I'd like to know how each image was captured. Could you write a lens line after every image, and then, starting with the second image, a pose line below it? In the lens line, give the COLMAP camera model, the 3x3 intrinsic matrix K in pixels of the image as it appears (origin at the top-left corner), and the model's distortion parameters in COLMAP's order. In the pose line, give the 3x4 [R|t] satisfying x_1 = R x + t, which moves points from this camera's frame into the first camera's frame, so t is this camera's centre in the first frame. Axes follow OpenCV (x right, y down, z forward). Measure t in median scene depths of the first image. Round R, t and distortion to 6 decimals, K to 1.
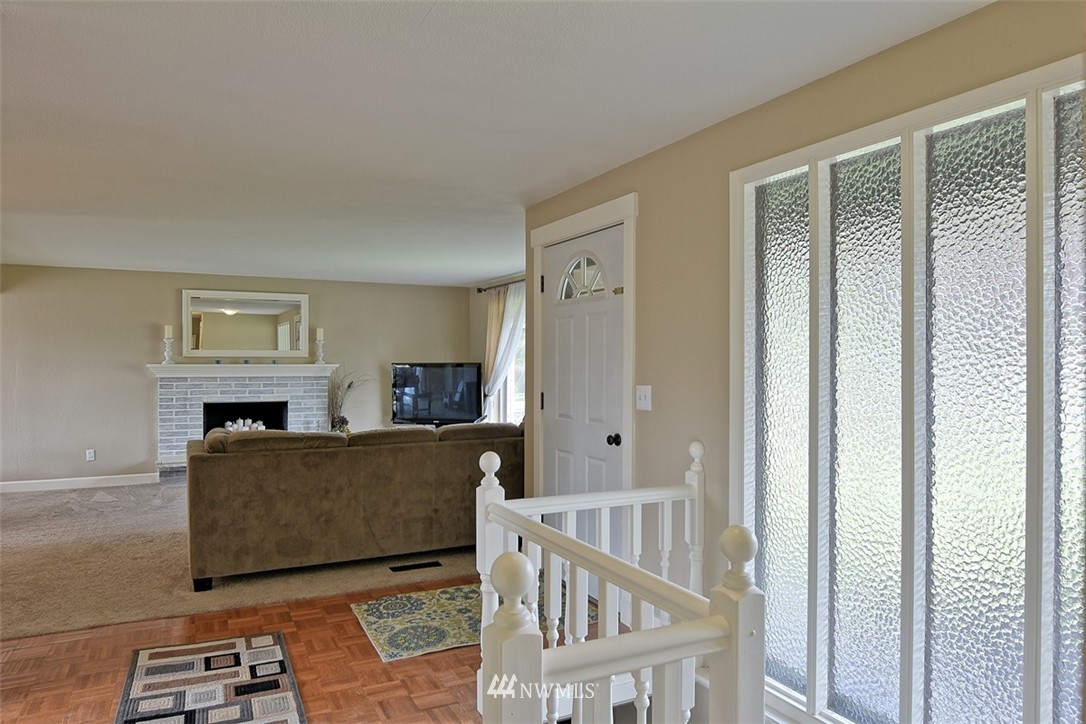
lens RADIAL K [[717.4, 0, 534.8], [0, 717.4, 362.1], [0, 0, 1]] dist [-0.003149, 0.000061]
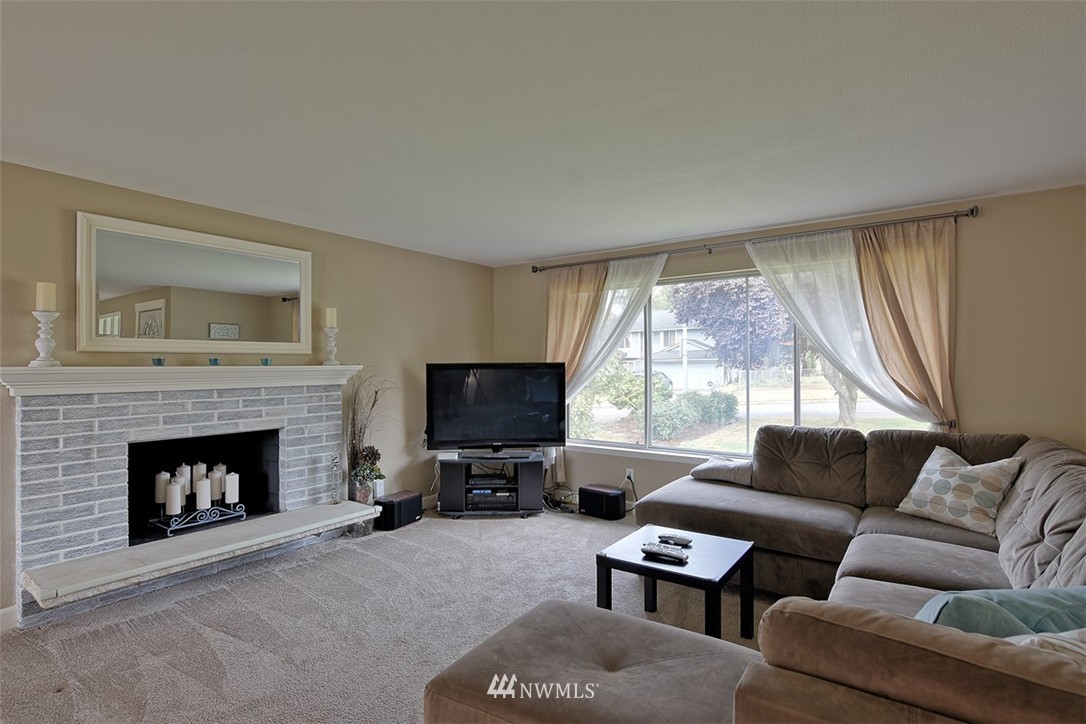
lens RADIAL K [[535.1, 0, 538.8], [0, 535.1, 358.5], [0, 0, 1]] dist [-0.034546, 0.011087]
pose [[0.880851, 0.001993, 0.473389, -0.388027], [0.003126, 0.999945, -0.010027, 0.002289], [-0.473383, 0.010312, 0.880796, 0.547465]]
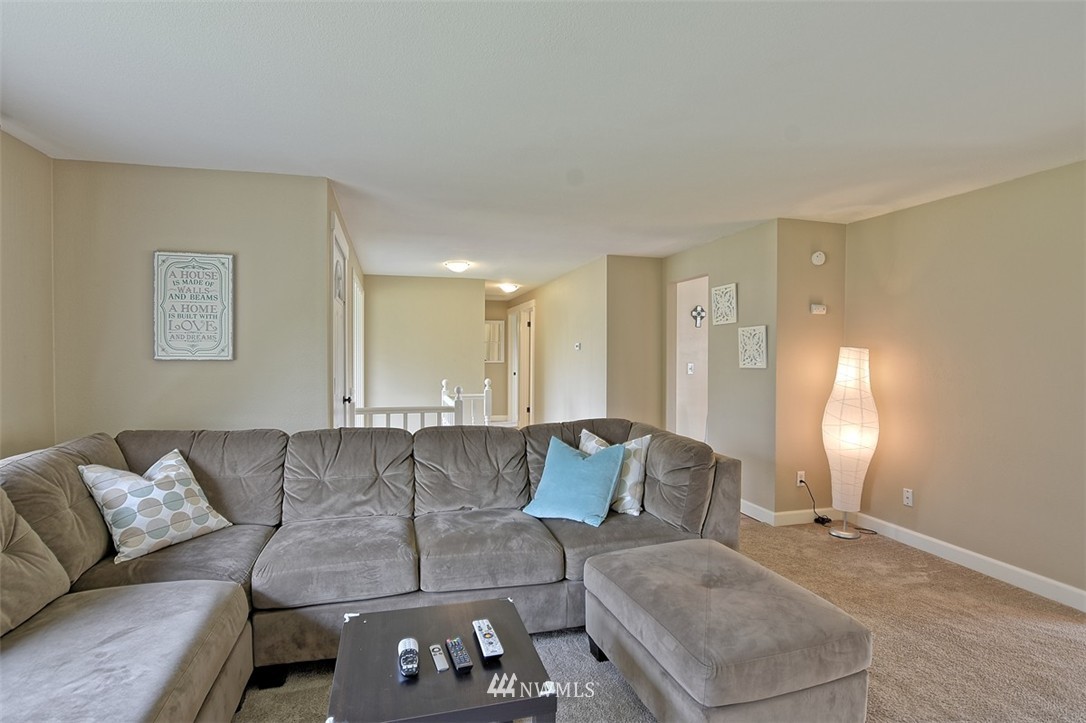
lens RADIAL K [[535.1, 0, 547.3], [0, 535.1, 363.3], [0, 0, 1]] dist [-0.034546, 0.011087]
pose [[-0.984067, -0.007900, 0.177621, -0.245392], [-0.004582, 0.999807, 0.019085, 0.002989], [-0.177738, 0.017967, -0.983914, 0.956624]]
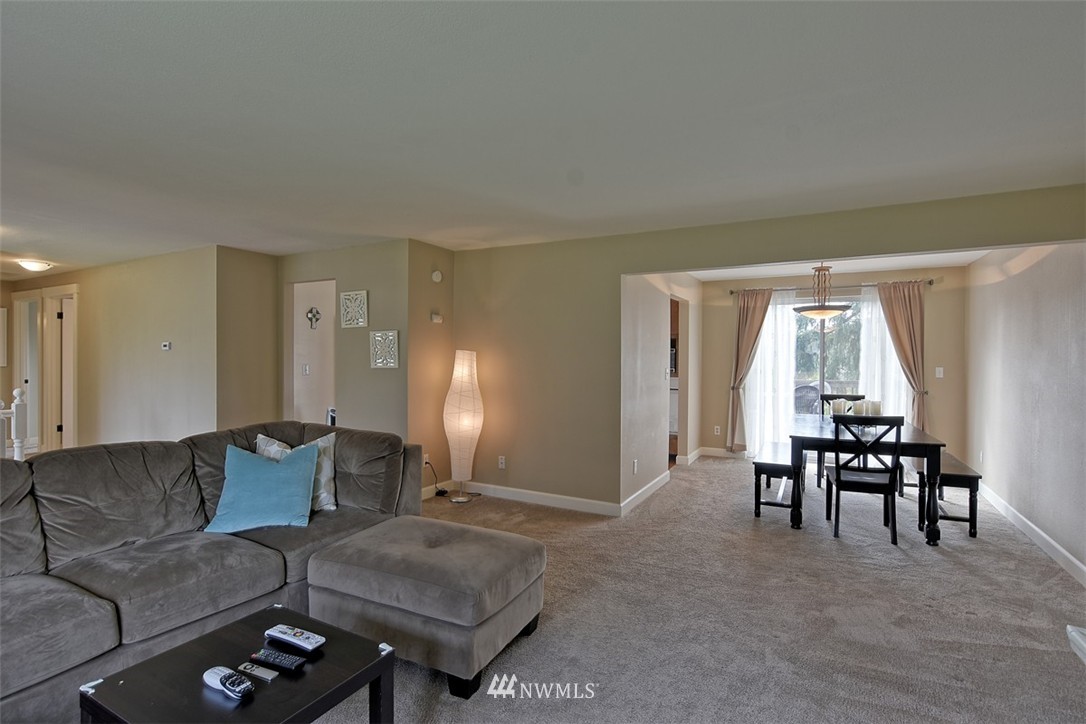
lens RADIAL K [[535.1, 0, 541.1], [0, 535.1, 358.7], [0, 0, 1]] dist [-0.034546, 0.011087]
pose [[-0.811589, -0.003269, -0.584219, -0.148933], [-0.007170, 0.999965, 0.004365, 0.002500], [0.584184, 0.007731, -0.811584, 0.982469]]
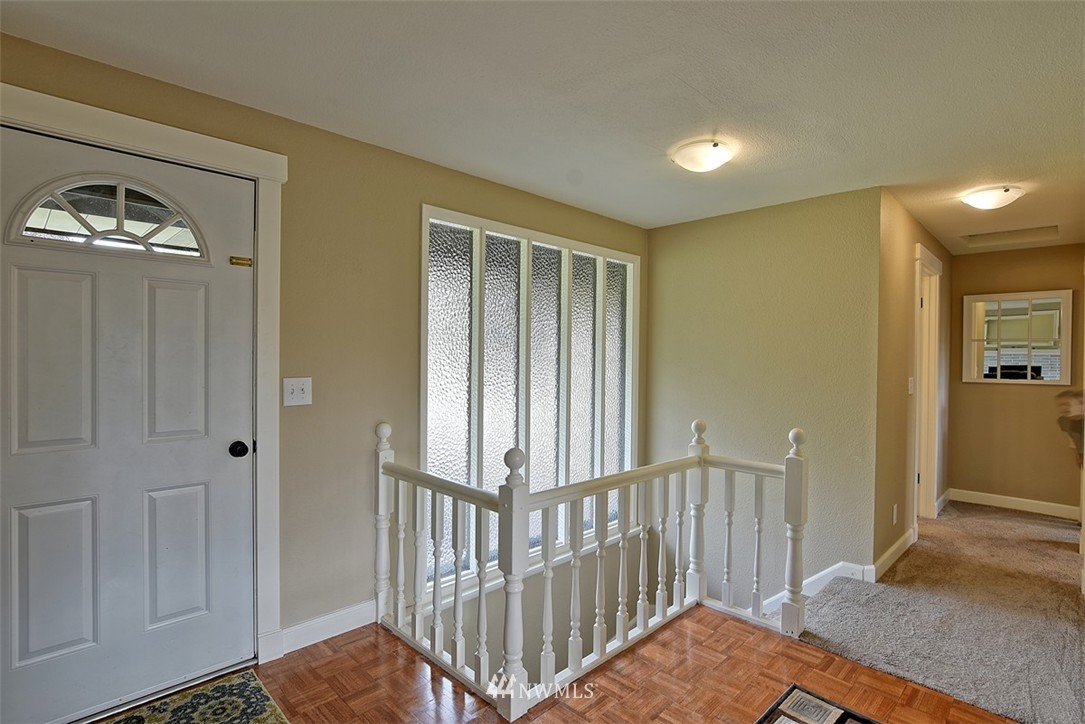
lens RADIAL K [[534.6, 0, 538.2], [0, 534.6, 365.3], [0, 0, 1]] dist [-0.034546, 0.011087]
pose [[-0.323686, -0.012006, 0.946088, -0.256052], [-0.007758, 0.999920, 0.010035, 0.003324], [-0.946133, -0.004092, -0.323753, 0.411005]]
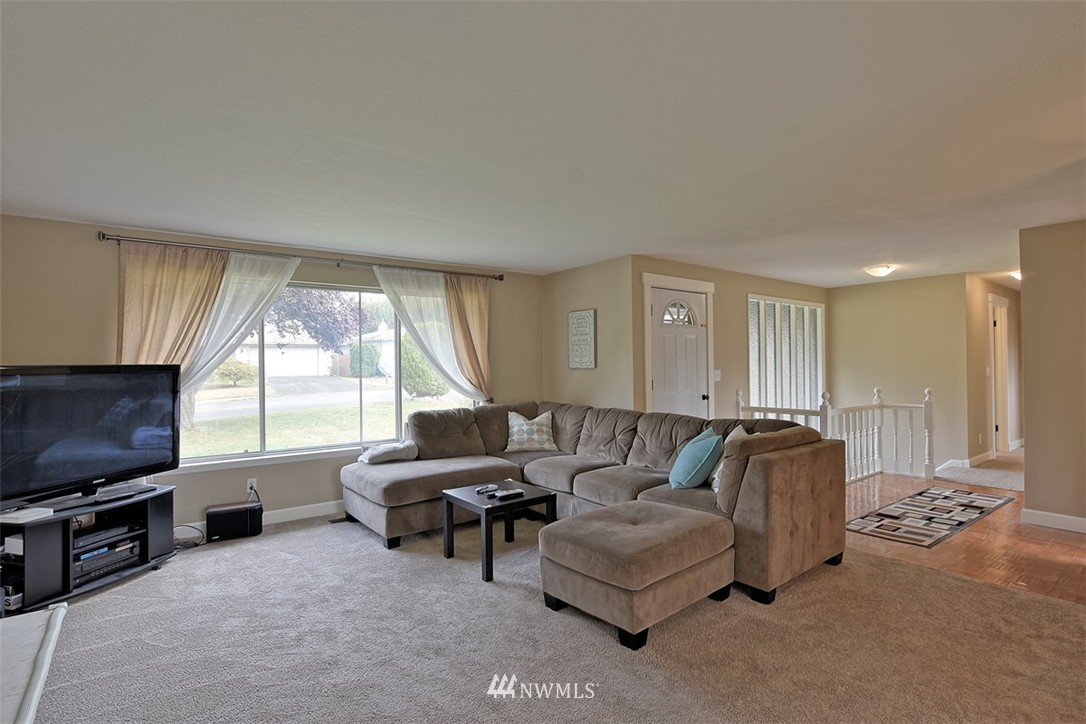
lens RADIAL K [[535.1, 0, 537.5], [0, 535.1, 359.7], [0, 0, 1]] dist [-0.034546, 0.011087]
pose [[-0.200647, 0.012625, 0.979582, -0.610757], [0.011244, 0.999881, -0.010584, 0.004947], [-0.979599, 0.008891, -0.200765, 0.836047]]
